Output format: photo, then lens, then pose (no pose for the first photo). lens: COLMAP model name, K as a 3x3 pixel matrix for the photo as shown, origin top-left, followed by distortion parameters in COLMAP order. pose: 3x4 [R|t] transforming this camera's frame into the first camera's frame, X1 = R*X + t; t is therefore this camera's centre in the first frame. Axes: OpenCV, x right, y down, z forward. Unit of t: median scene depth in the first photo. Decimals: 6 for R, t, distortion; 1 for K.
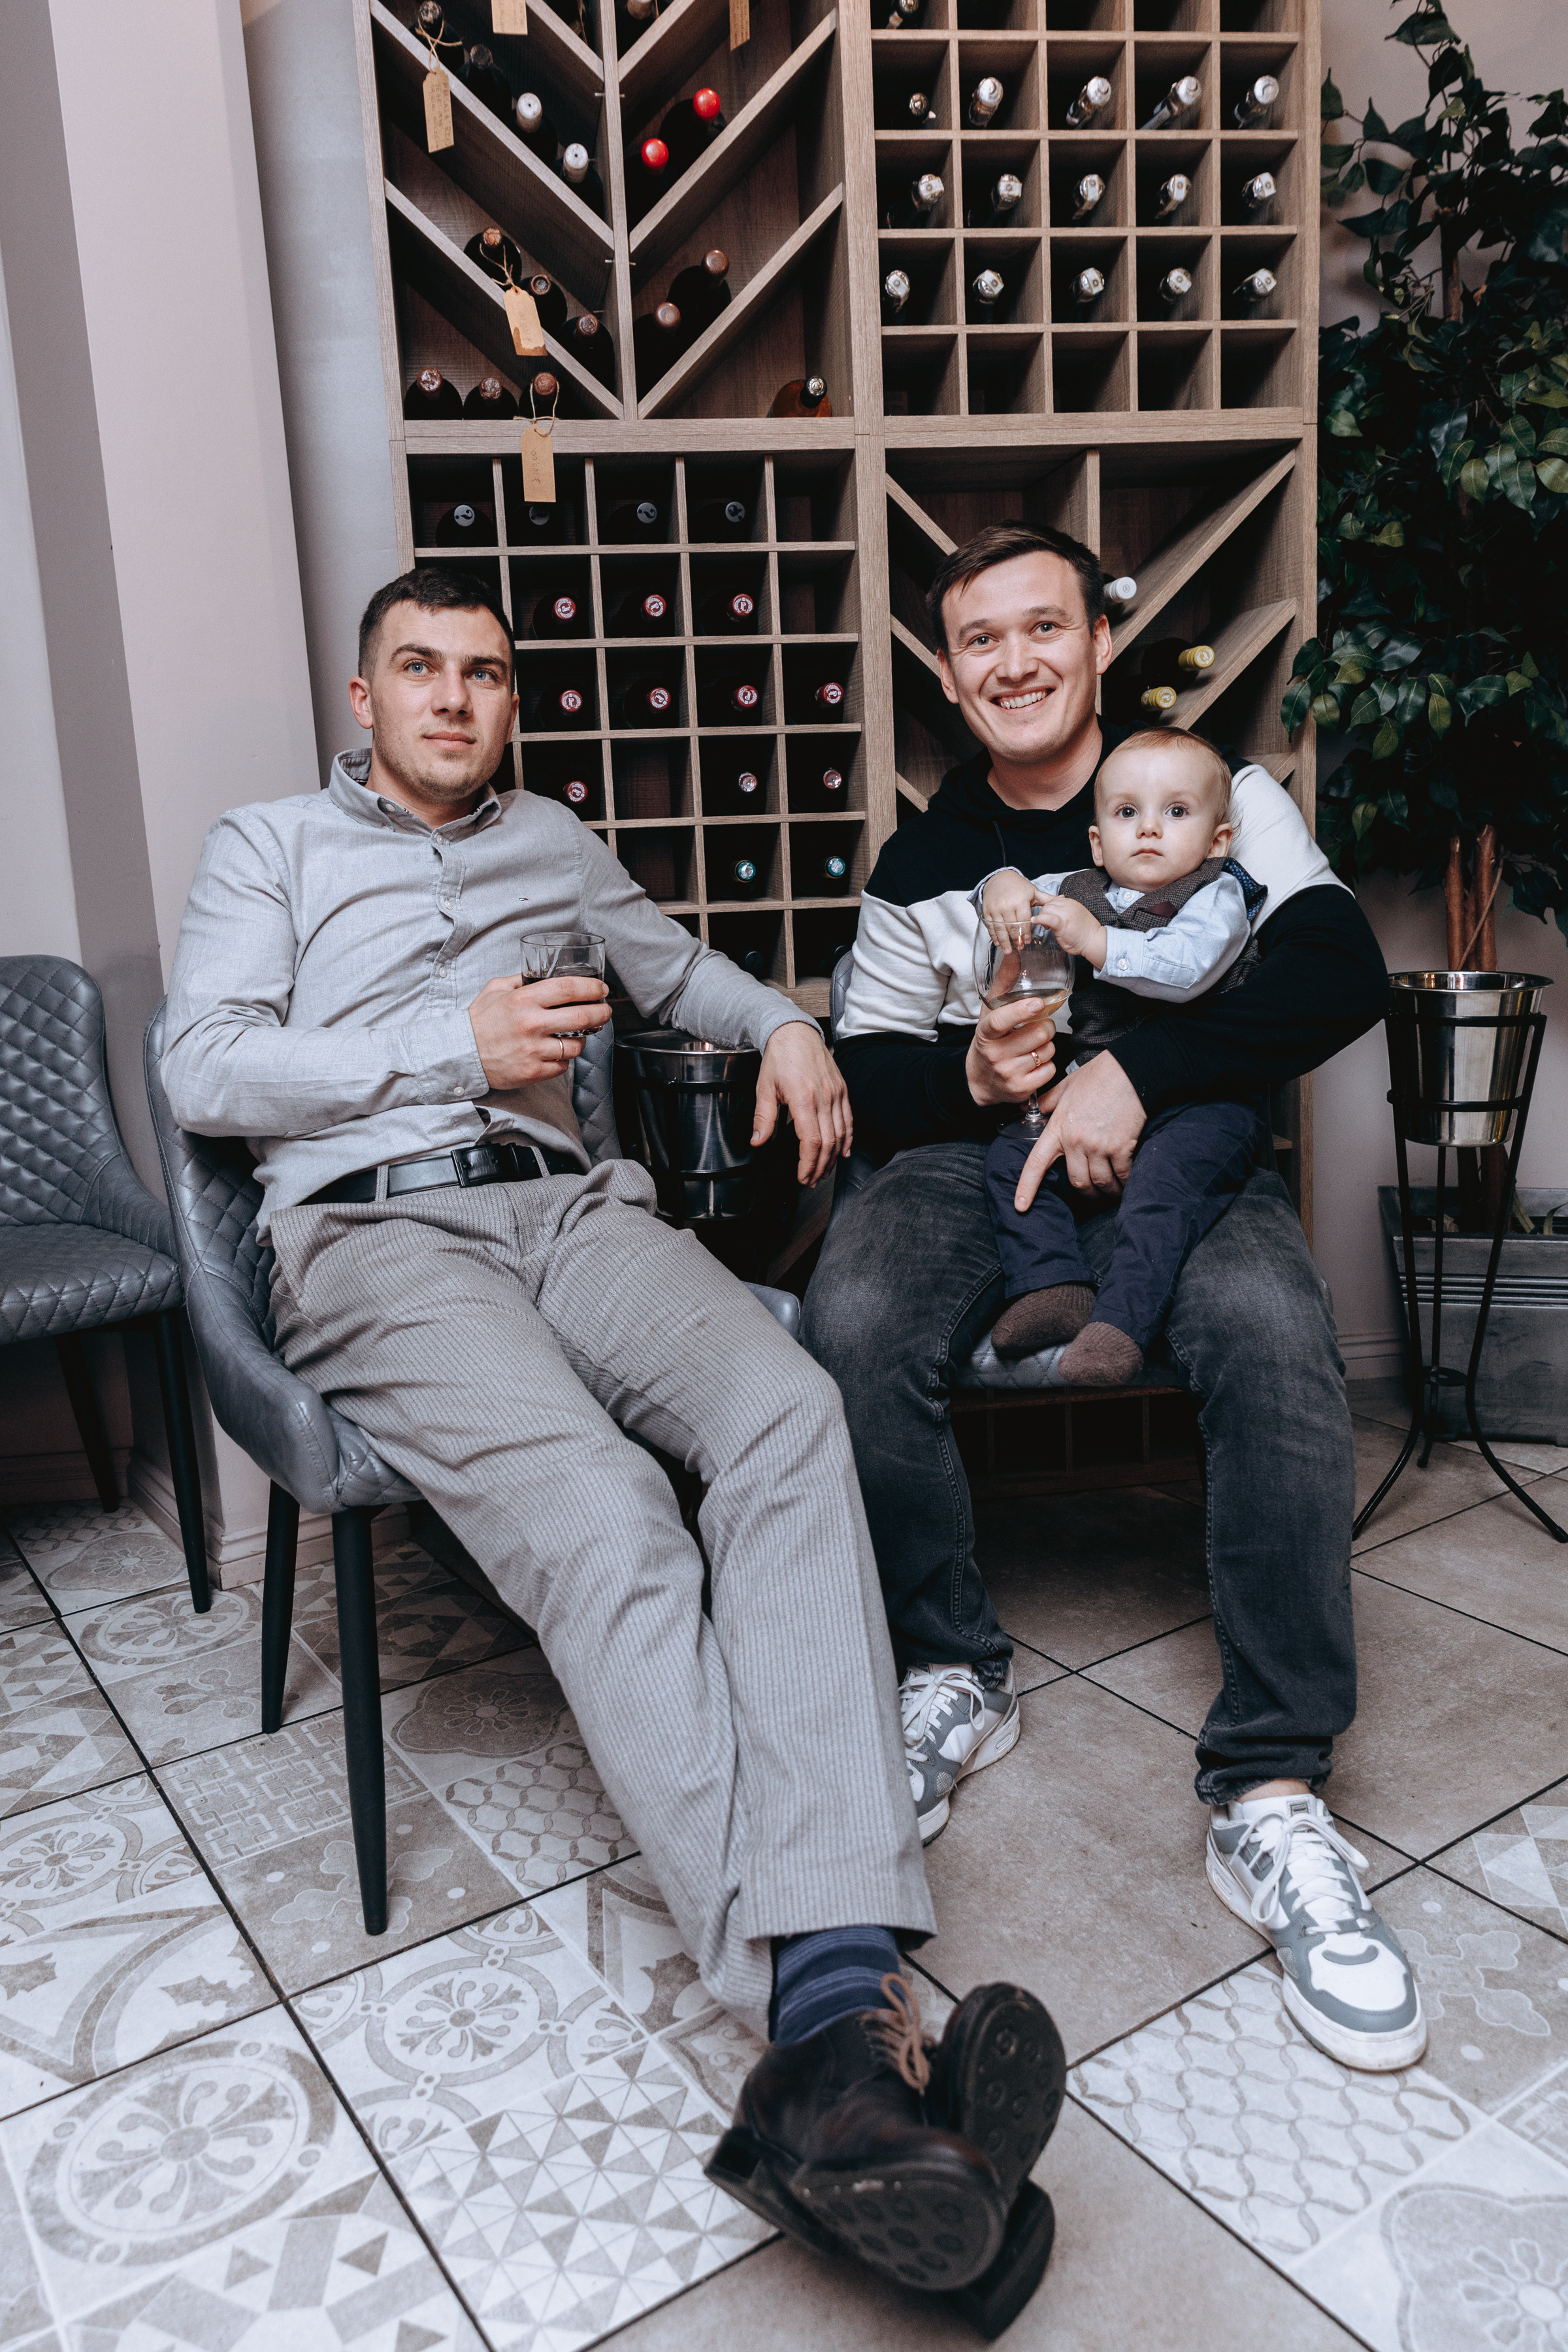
lens RADIAL K [[1747.7, 0, 759.3], [0, 1747.7, 1108.6], [0, 0, 1]] dist [0.014315, -0.012418]
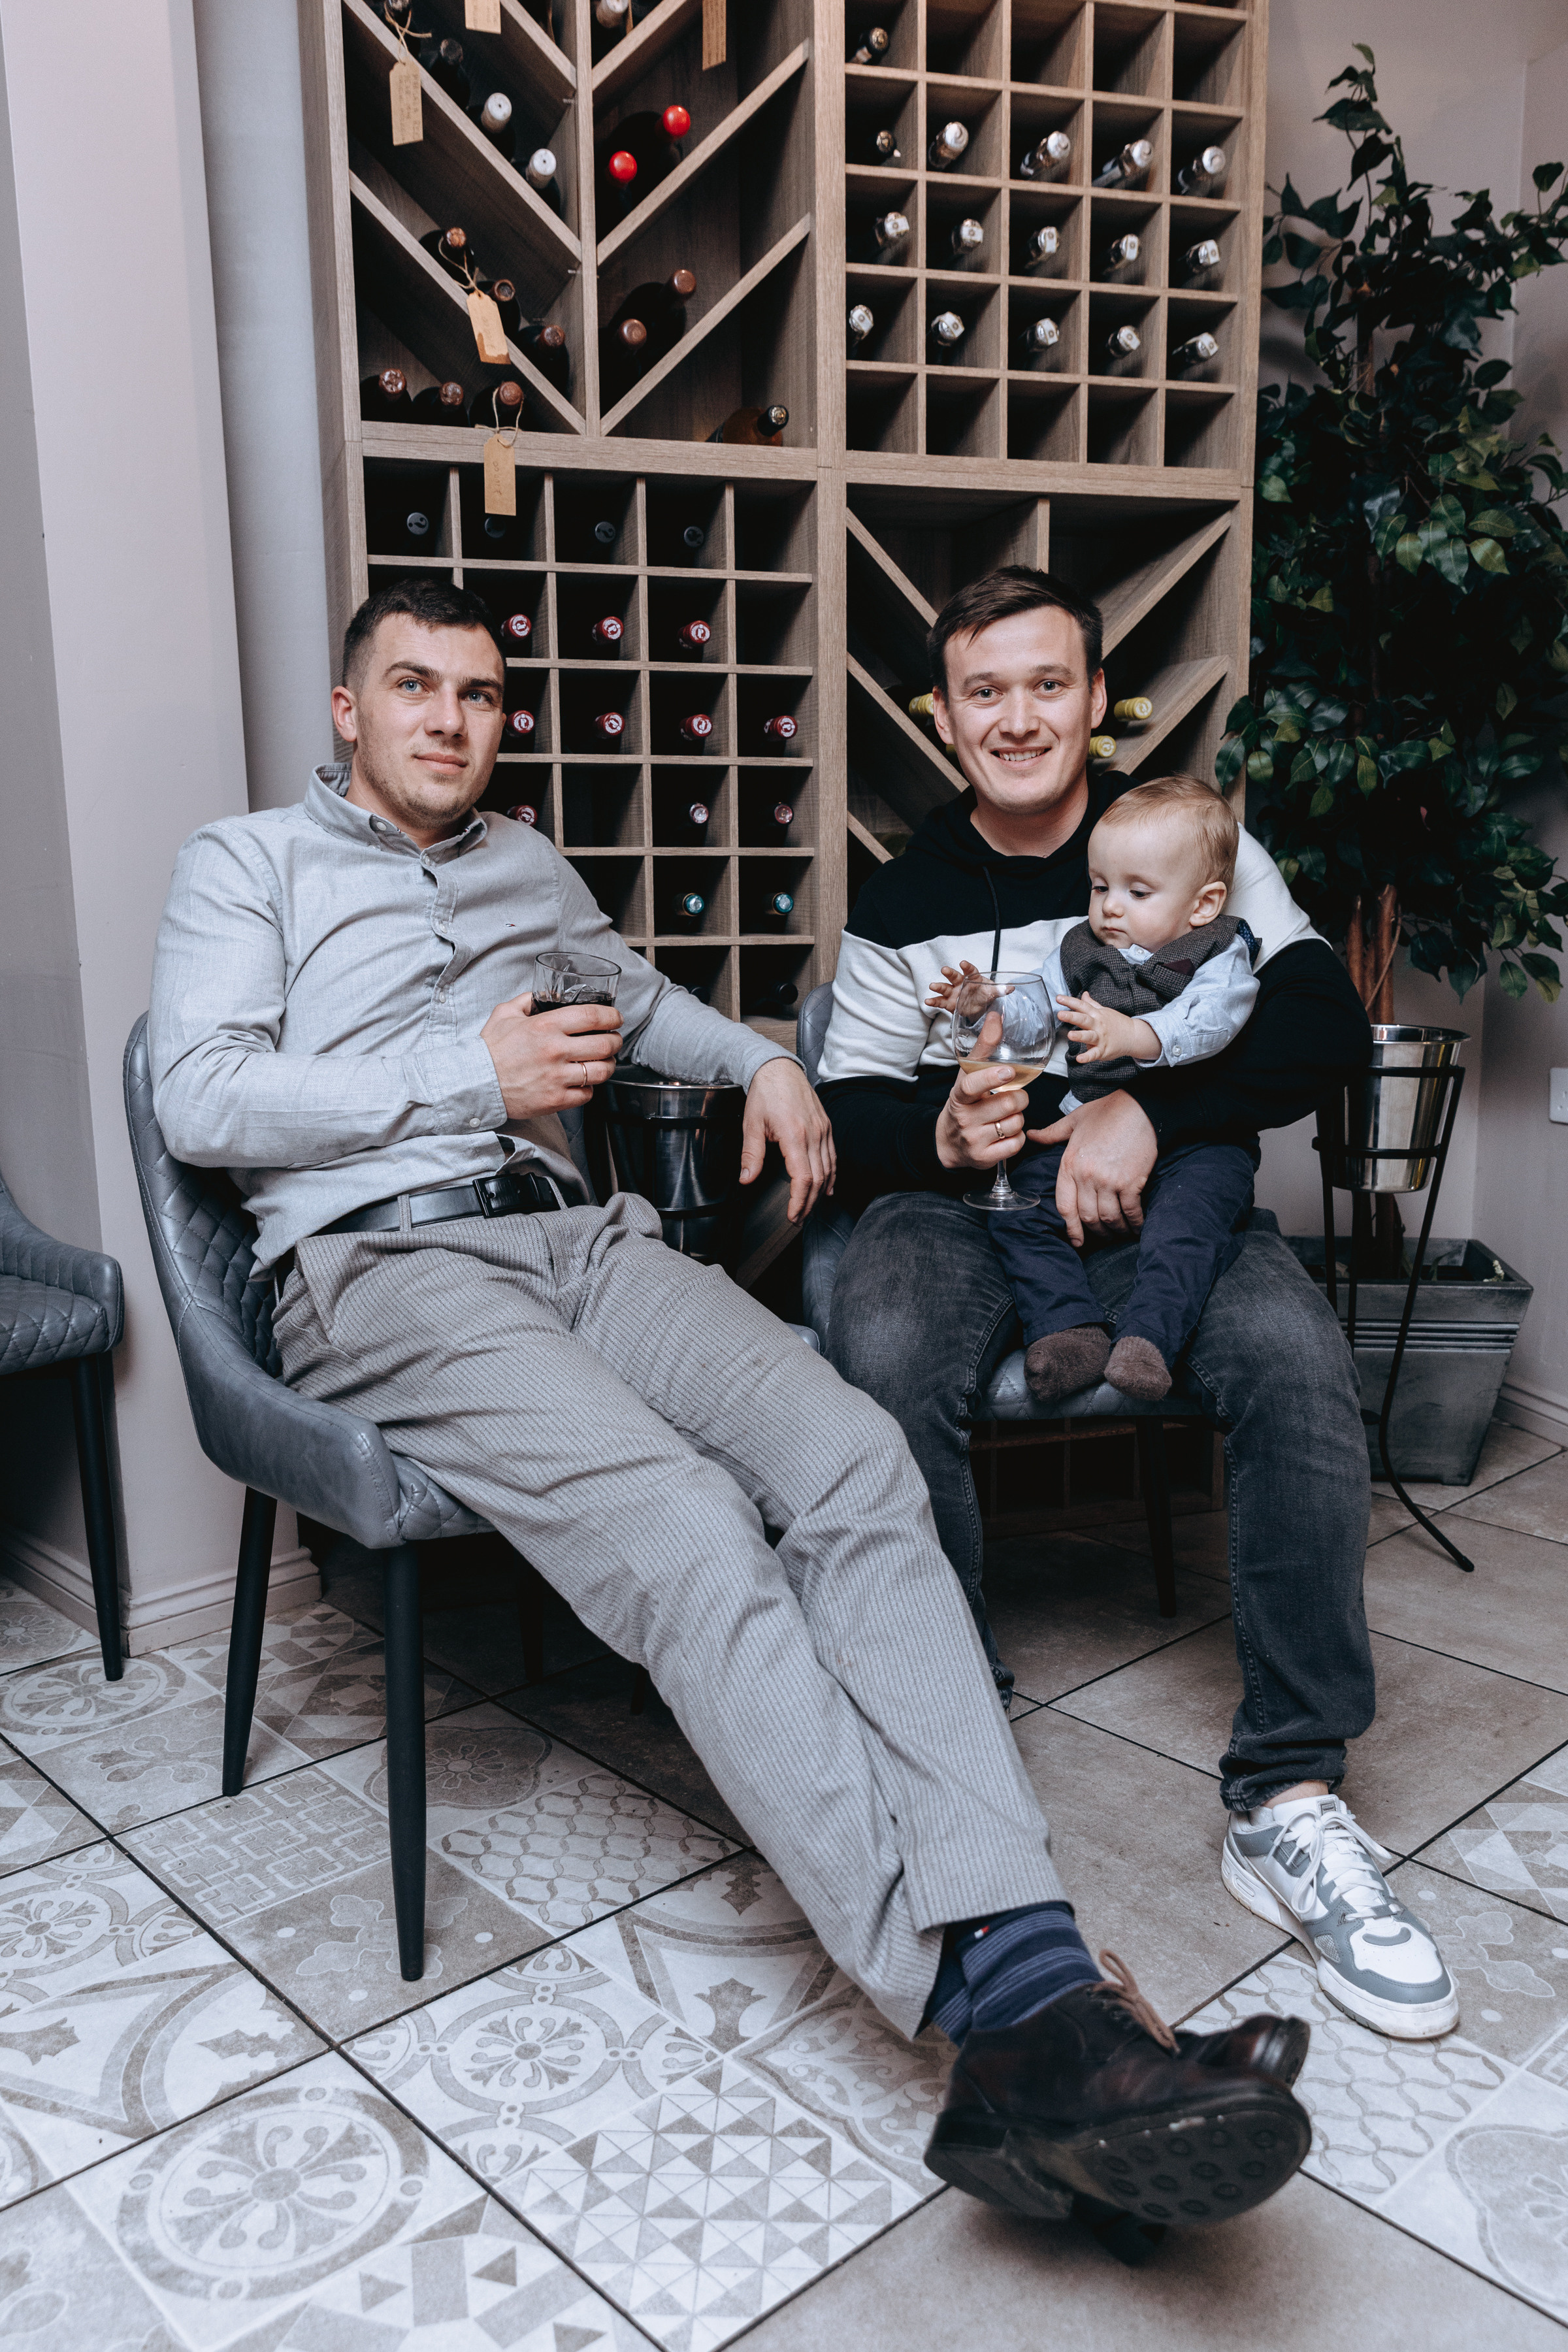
lens RADIAL K [[1883.6, 0, 772.4], [0, 1883.6, 1173.4], [0, 0, 1]] dist [-0.003962, -0.005402]
pose [[0.987591, 0.010309, 0.156708, -0.137439], [-0.010513, 0.999945, 0.000475, 0.013972], [-0.156694, -0.002116, 0.987645, -0.047299]]
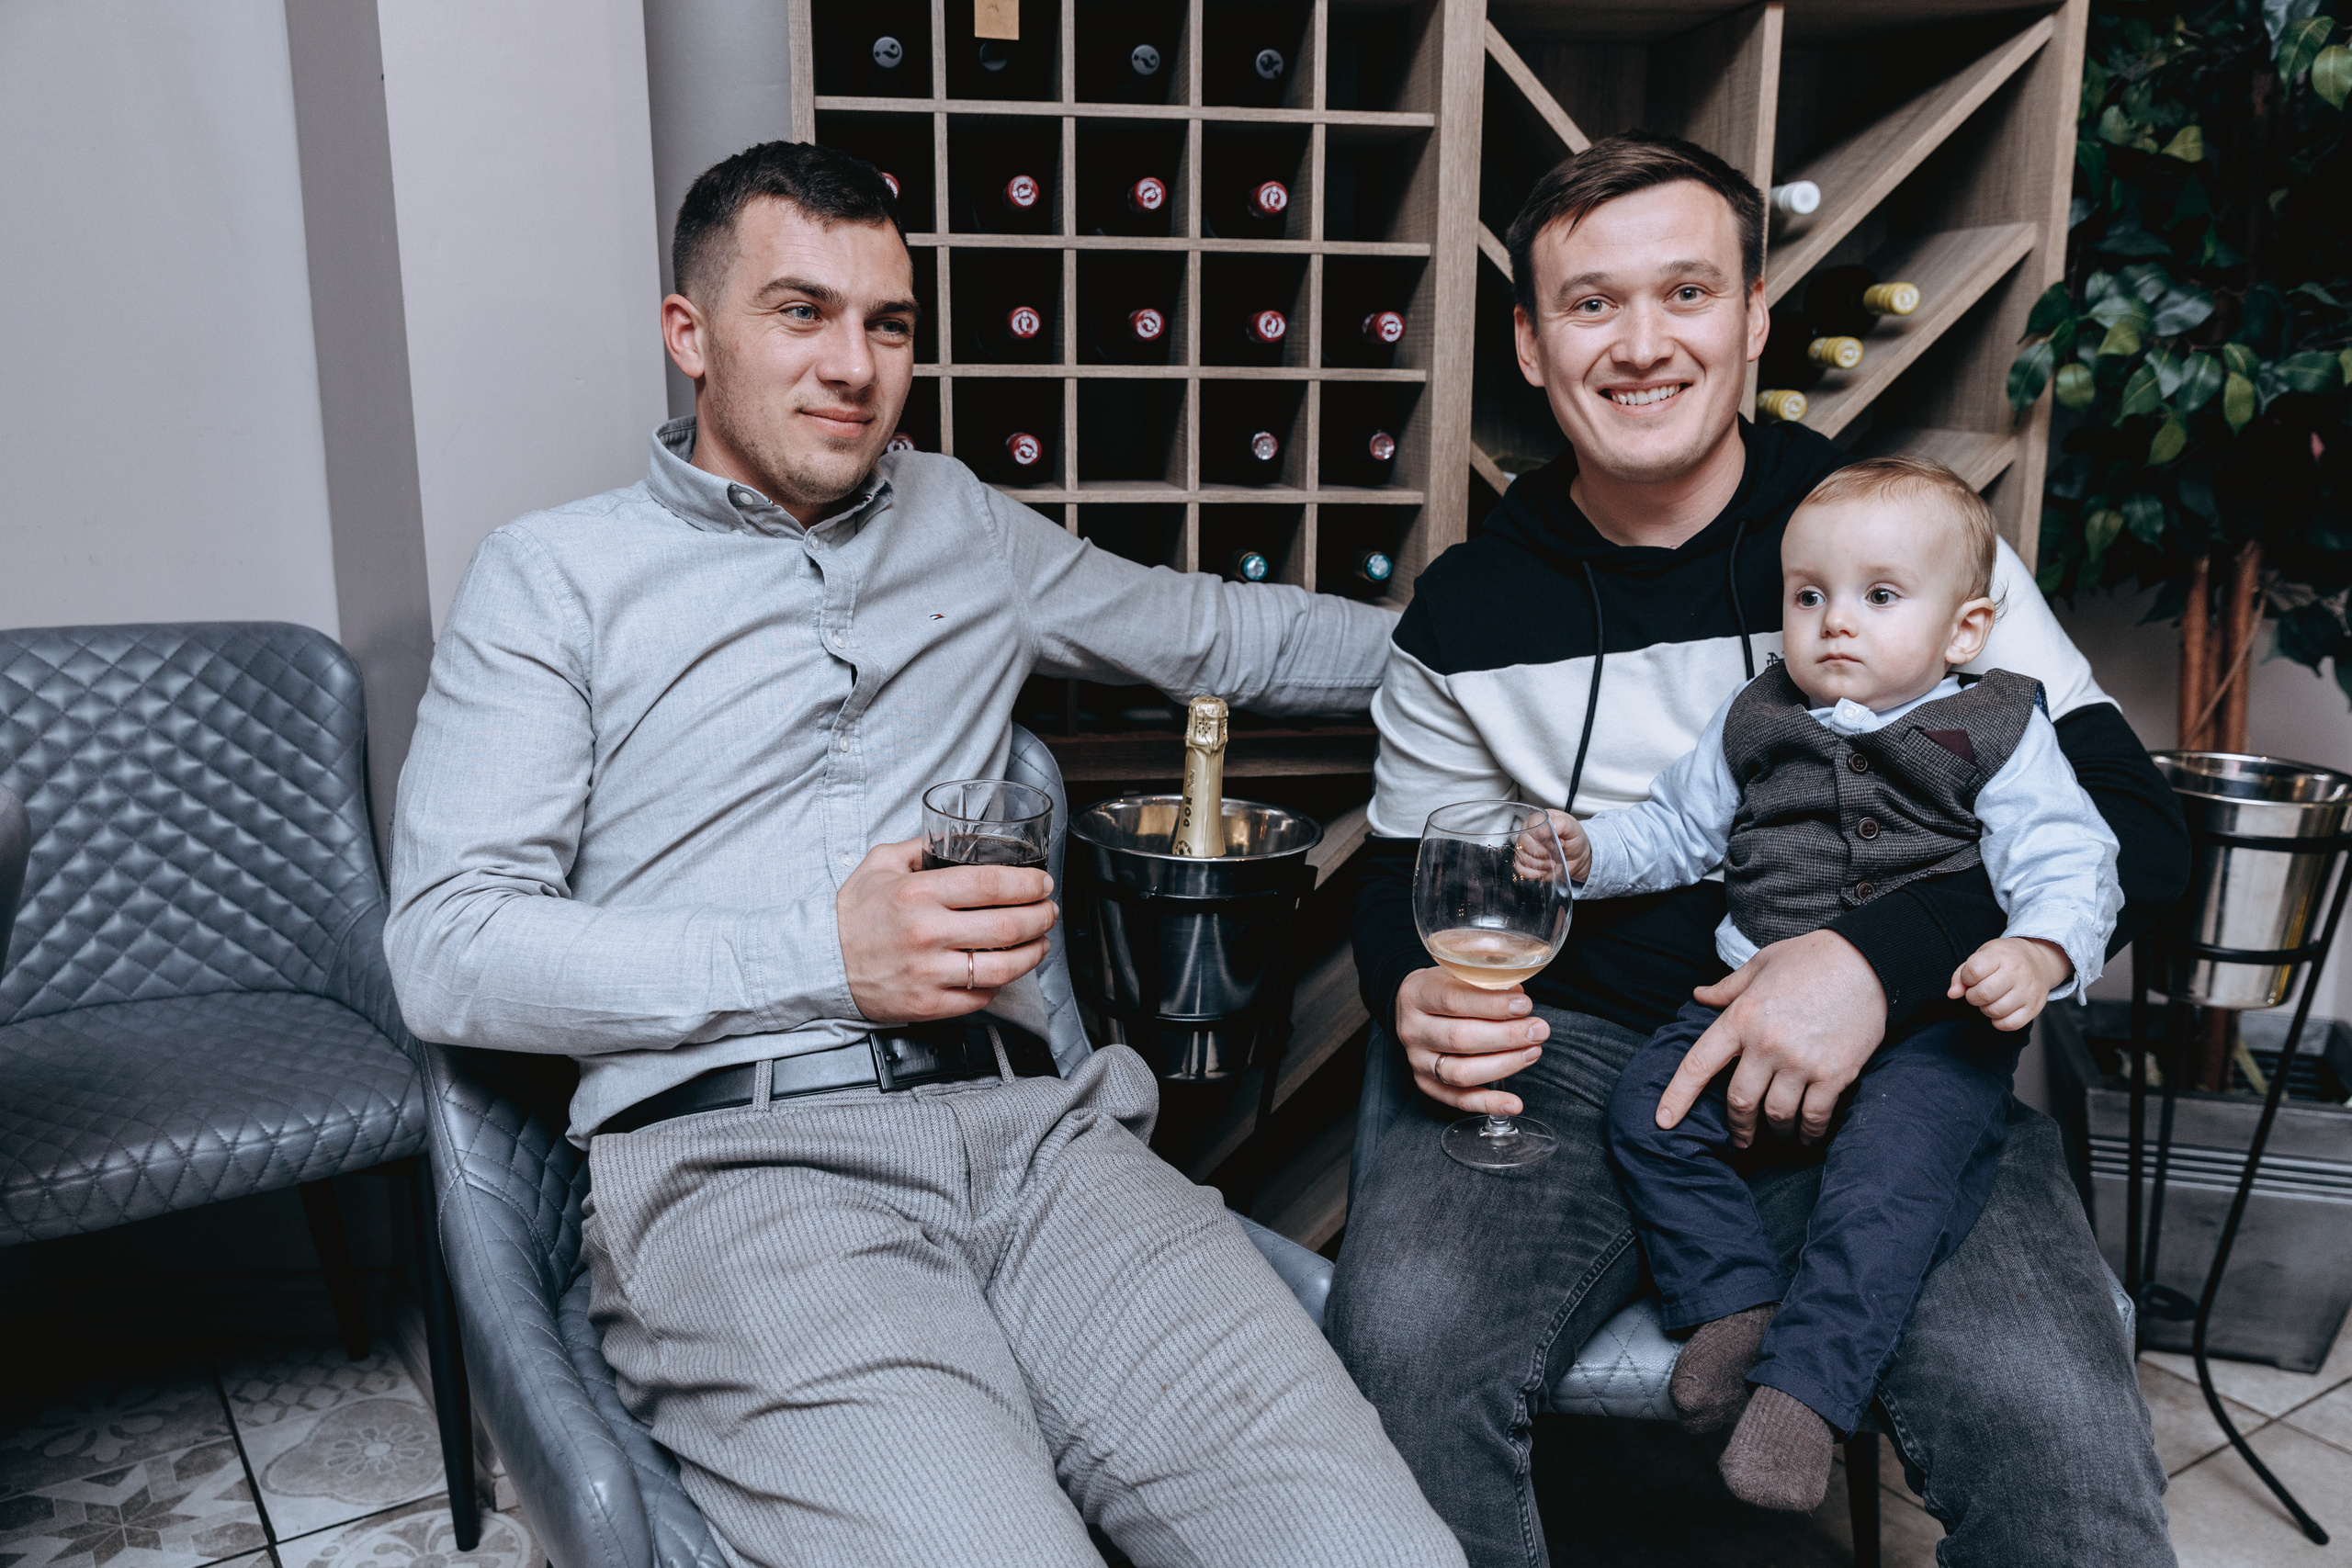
lens RADIAL K [[1954.6, 0, 1179.7], [0, 1954.6, 778.2], [0, 0, 1]] dist [-0.003001, 0.011869]
pose [[0.998751, 0.049736, 0.004846, -0.041175], [-0.049920, 0.997406, 0.051854, -0.096739], [-0.002255, -0.052031, 0.998643, 0.206324]]
